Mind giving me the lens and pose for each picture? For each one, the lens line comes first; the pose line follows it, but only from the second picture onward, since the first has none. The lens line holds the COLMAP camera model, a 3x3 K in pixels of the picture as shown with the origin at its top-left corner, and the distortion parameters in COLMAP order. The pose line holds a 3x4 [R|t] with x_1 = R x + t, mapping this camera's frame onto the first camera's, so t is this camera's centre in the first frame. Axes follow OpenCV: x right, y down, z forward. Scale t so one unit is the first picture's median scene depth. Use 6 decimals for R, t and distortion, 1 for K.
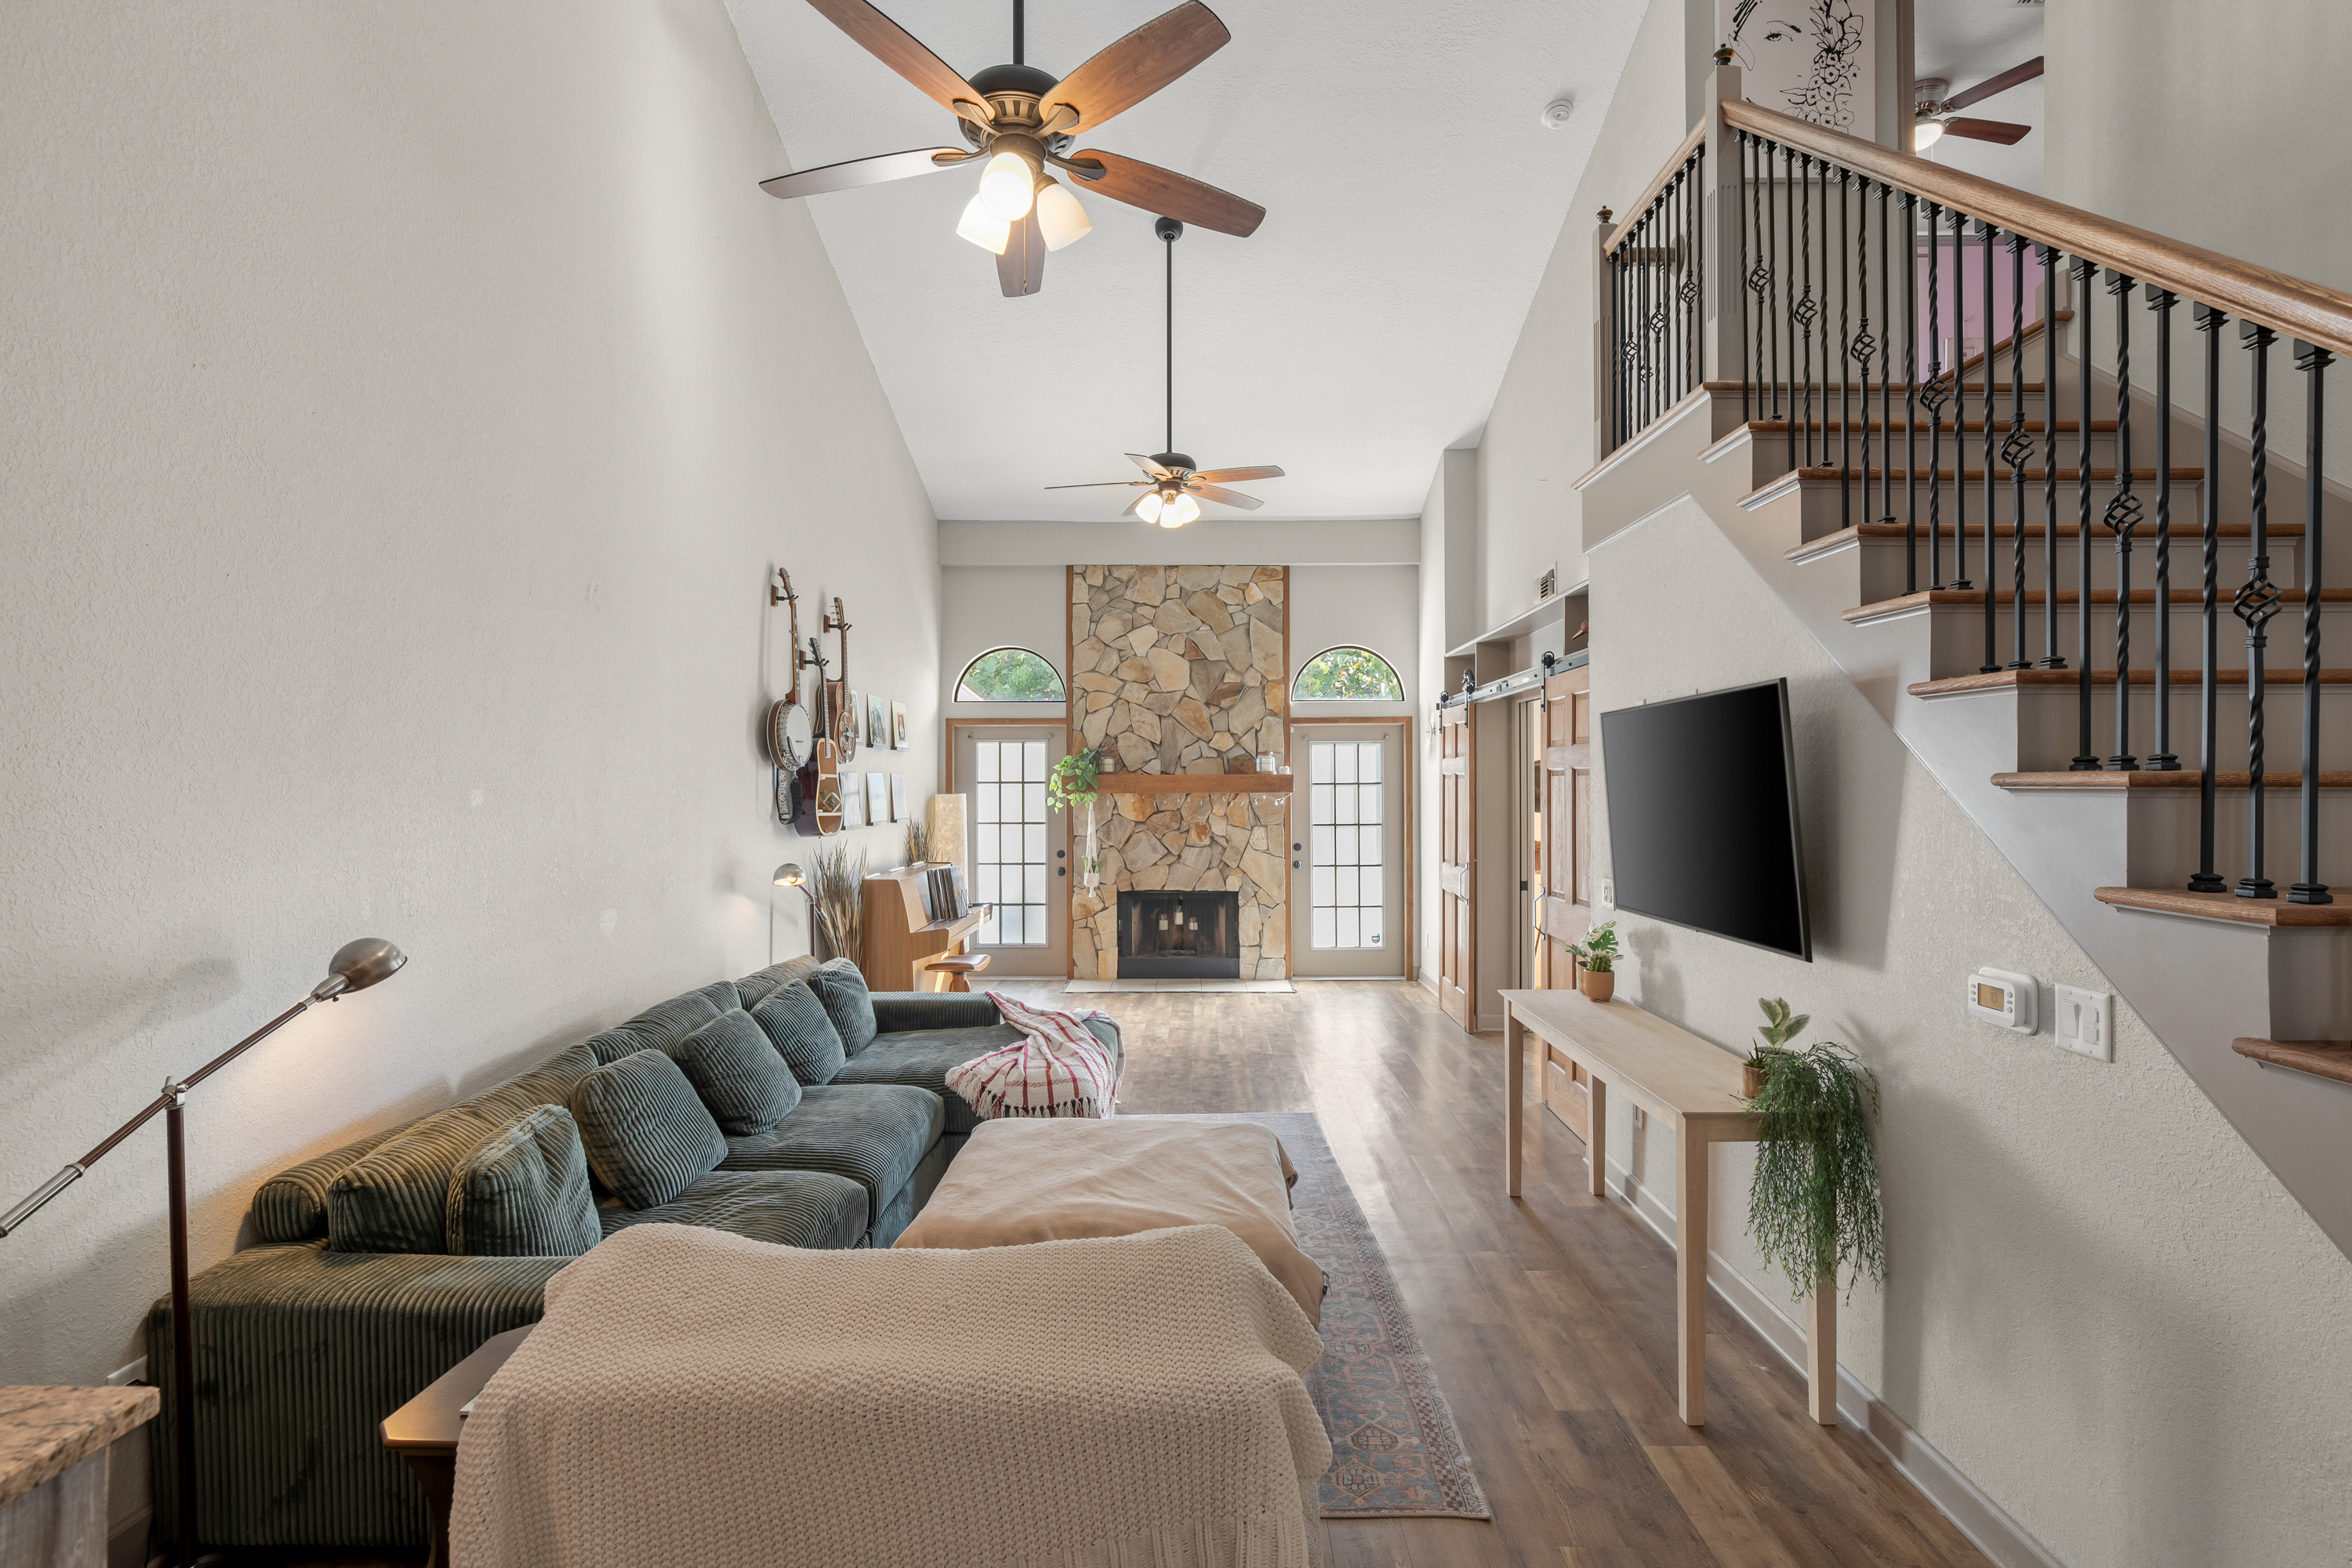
lens RADIAL K [[1084.4, 0, 1184.2], [0, 1084.4, 791.5], [0, 0, 1]] dist [-0.022272, 0.008605]
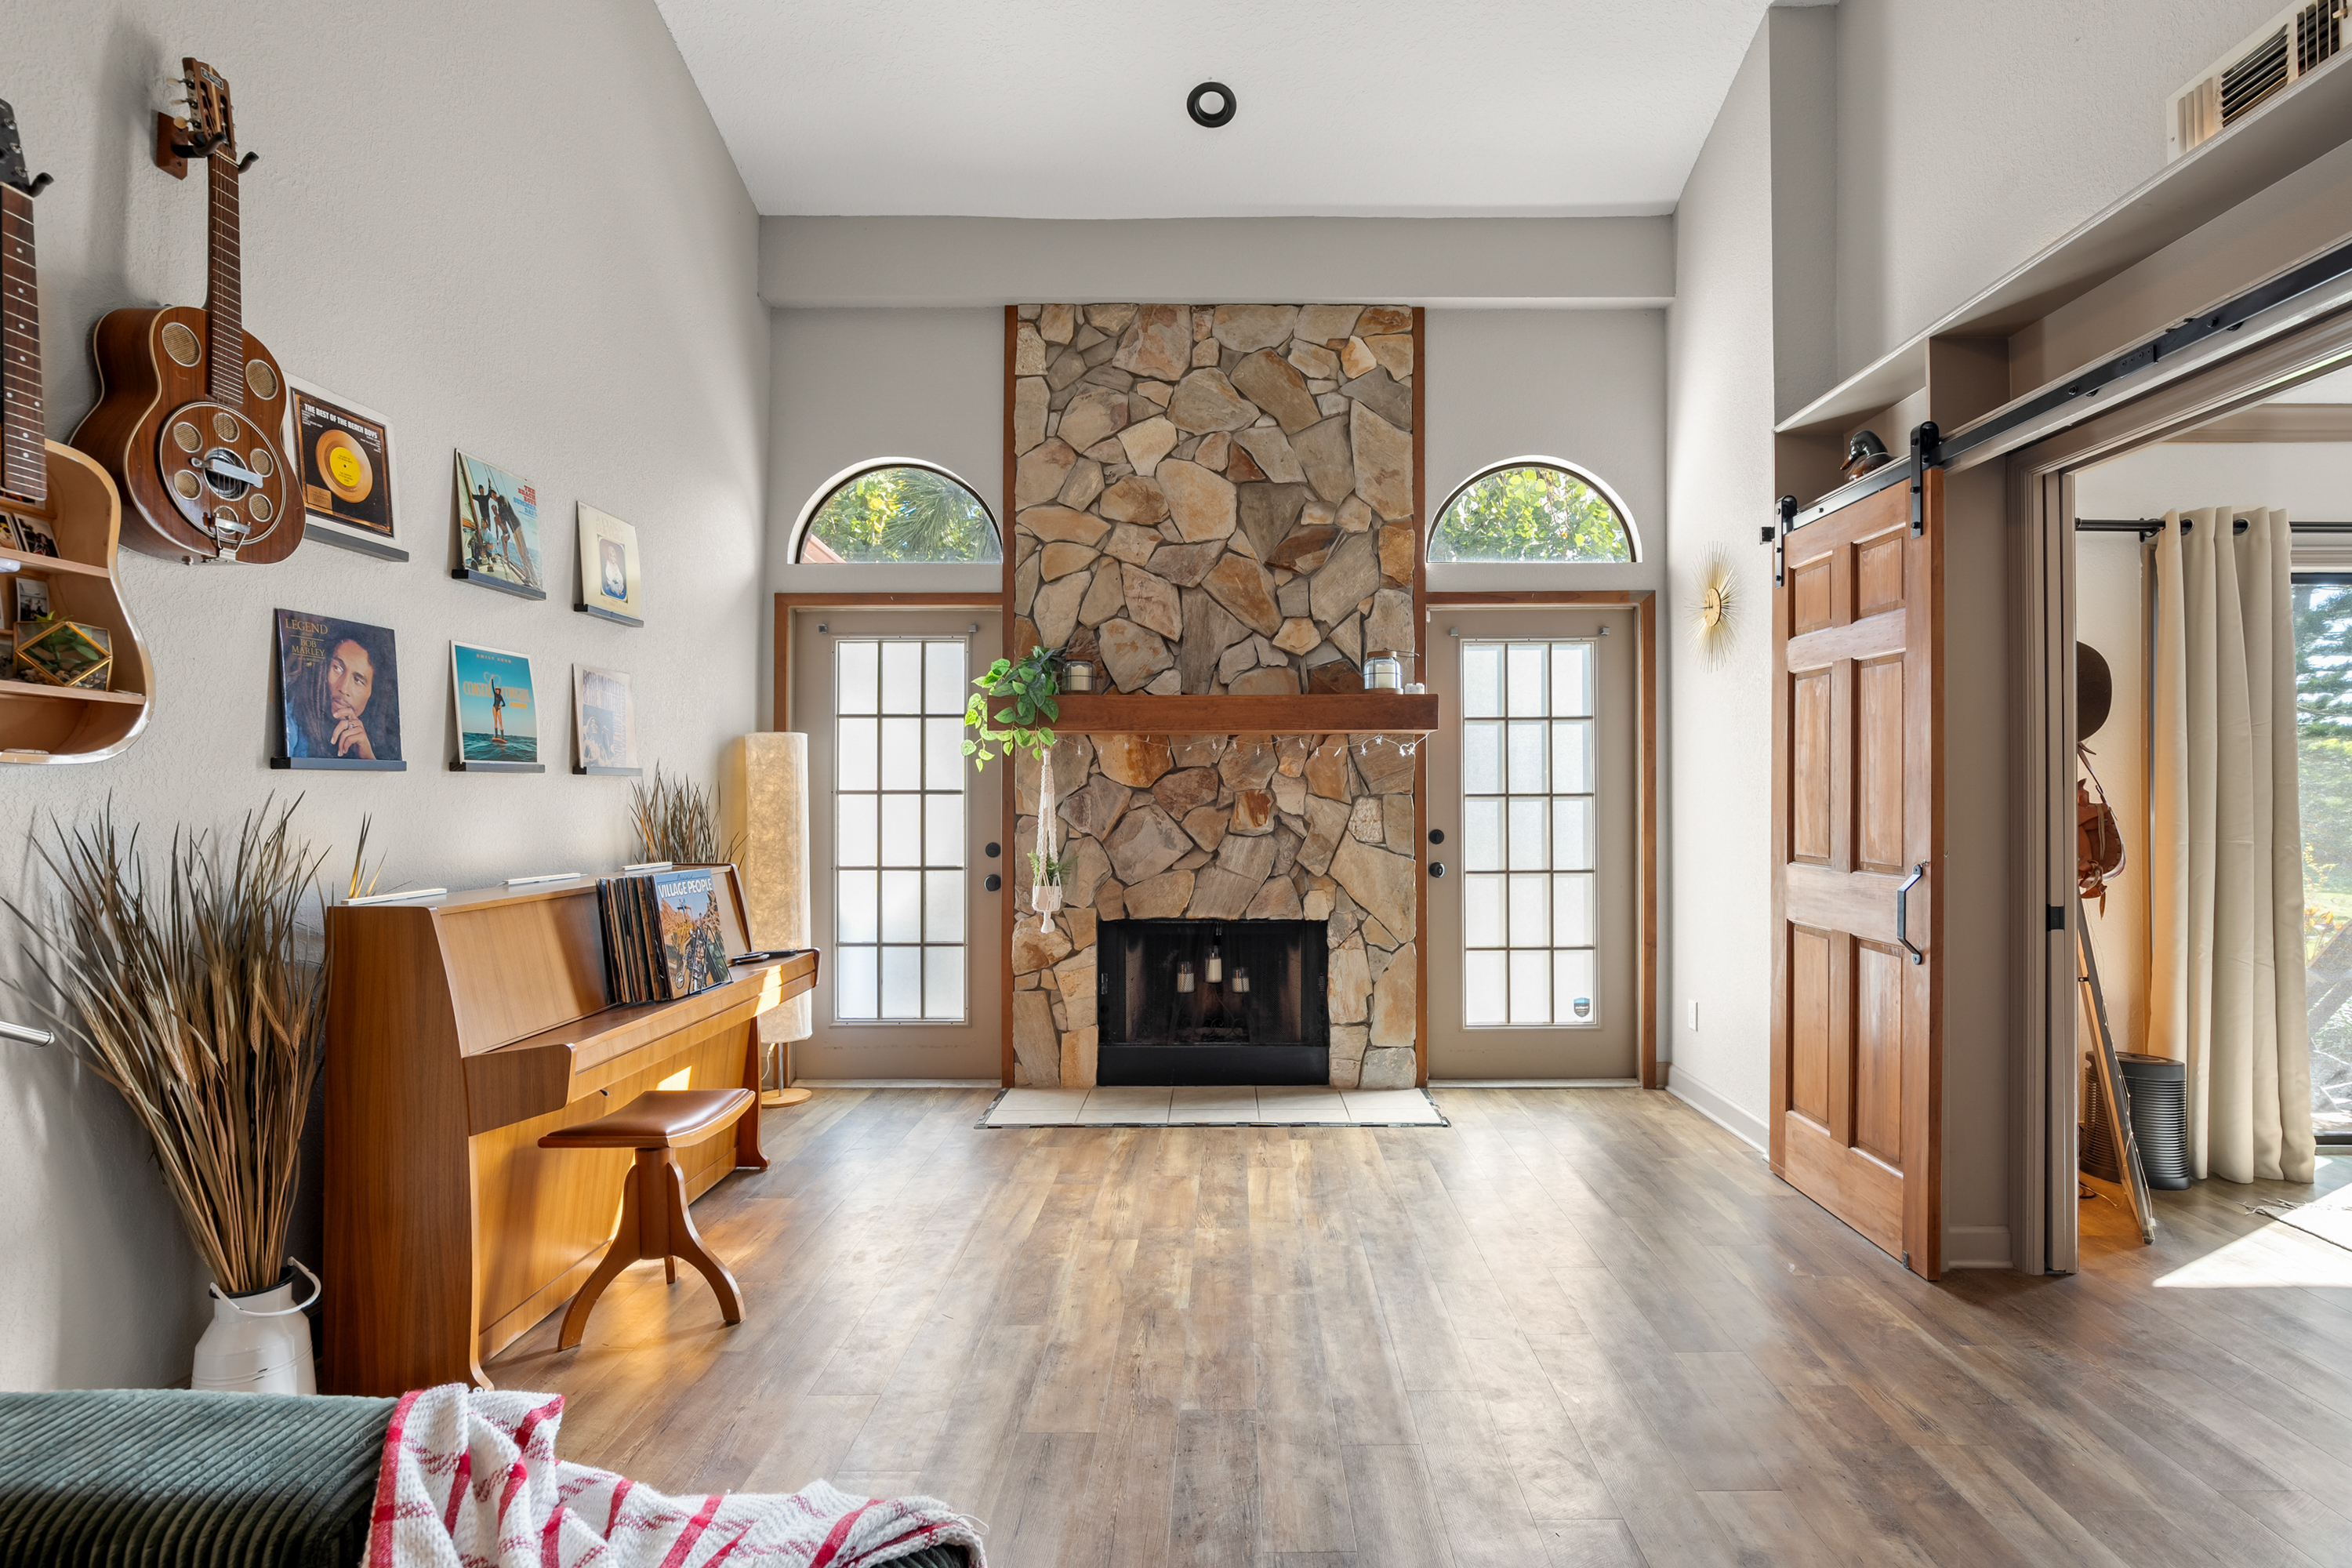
lens RADIAL K [[1085.1, 0, 1255.6], [0, 1085.1, 788.3], [0, 0, 1]] dist [-0.017121, 0.000209]
pose [[0.999316, 0.003163, 0.036833, -0.004553], [-0.002752, 0.999934, -0.011191, 0.033662], [-0.036866, 0.011082, 0.999259, 0.471739]]
